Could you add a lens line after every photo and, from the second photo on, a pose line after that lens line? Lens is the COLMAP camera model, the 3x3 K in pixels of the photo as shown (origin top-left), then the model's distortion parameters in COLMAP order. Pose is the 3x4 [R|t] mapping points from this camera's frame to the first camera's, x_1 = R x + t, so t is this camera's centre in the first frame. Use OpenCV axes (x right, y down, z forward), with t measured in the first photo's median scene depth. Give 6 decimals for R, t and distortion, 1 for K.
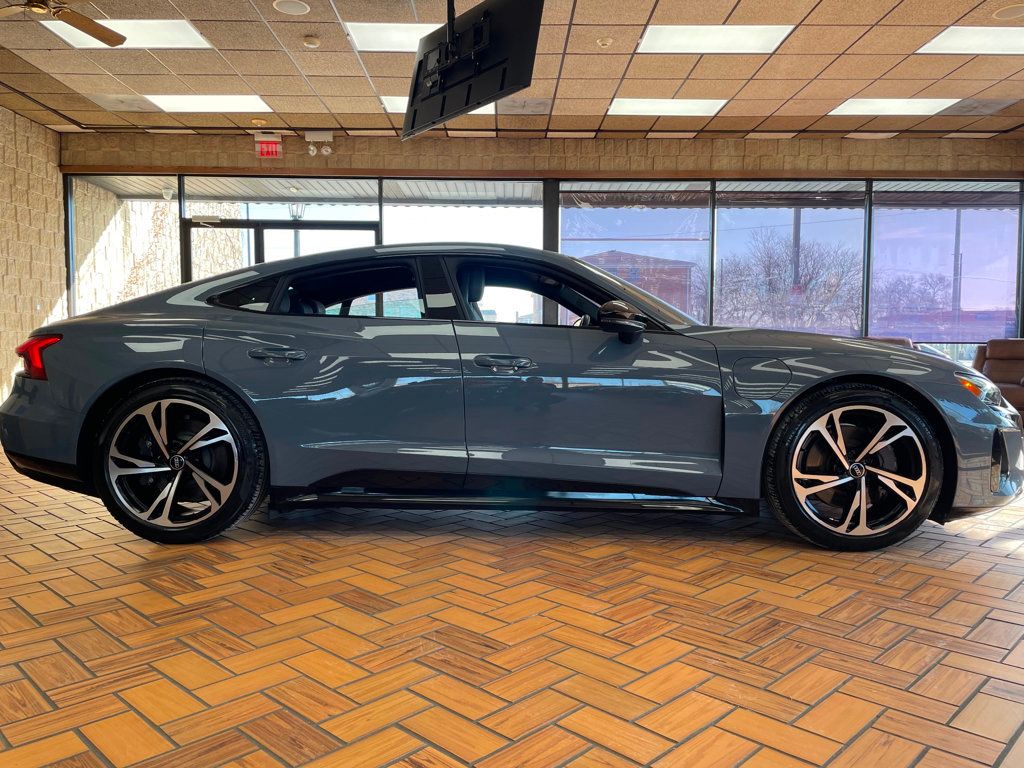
lens RADIAL K [[786.4, 0, 512.0], [0, 786.4, 384.0], [0, 0, 1]] dist [0.070092, -0.082128]
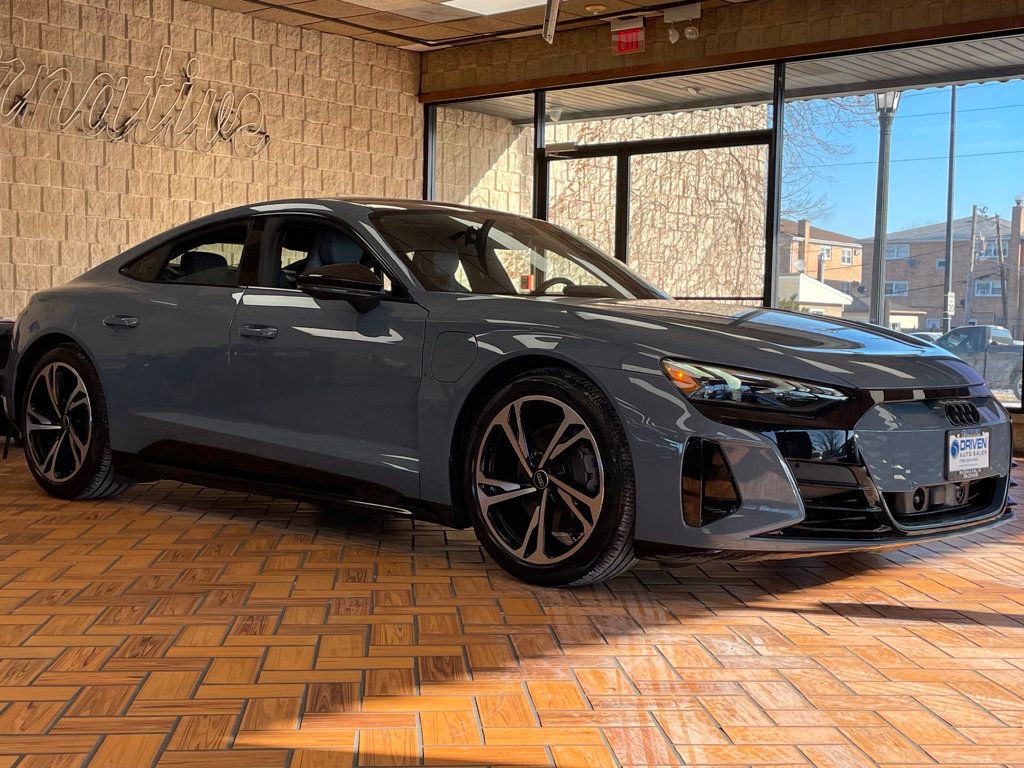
lens RADIAL K [[1416.5, 0, 512.0], [0, 1416.5, 384.0], [0, 0, 1]] dist [0.307900, -0.991561]
pose [[0.752907, 0.039183, -0.656959, 0.471996], [-0.044949, 0.998957, 0.008067, 0.002201], [0.656590, 0.023456, 0.753883, -0.021370]]
